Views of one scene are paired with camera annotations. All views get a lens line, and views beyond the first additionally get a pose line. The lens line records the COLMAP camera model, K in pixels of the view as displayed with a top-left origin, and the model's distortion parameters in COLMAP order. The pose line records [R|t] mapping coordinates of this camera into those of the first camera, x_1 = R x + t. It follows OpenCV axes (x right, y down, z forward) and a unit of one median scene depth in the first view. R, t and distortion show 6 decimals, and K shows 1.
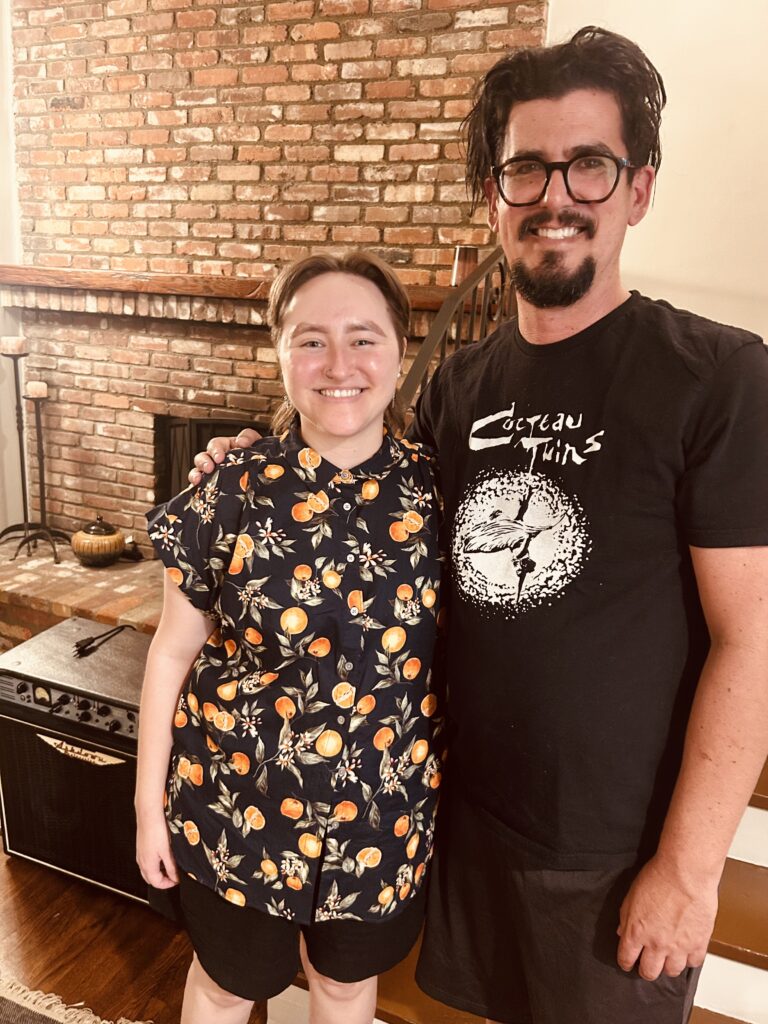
lens RADIAL K [[795.3, 0, 377.8], [0, 795.3, 517.1], [0, 0, 1]] dist [0.016277, -0.022652]
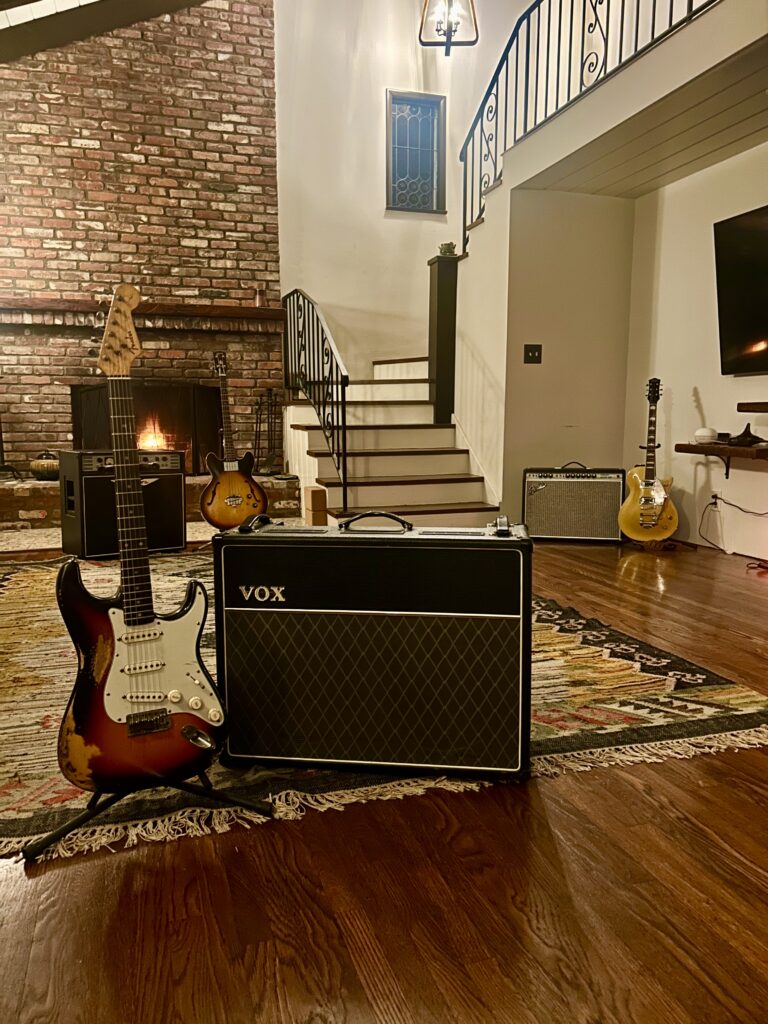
lens RADIAL K [[795.3, 0, 389.7], [0, 795.3, 525.4], [0, 0, 1]] dist [0.016277, -0.022652]
pose [[0.761501, -0.152061, 0.630074, -0.915858], [0.203242, 0.979084, -0.009346, 0.324422], [-0.615474, 0.135175, 0.776479, -0.692202]]
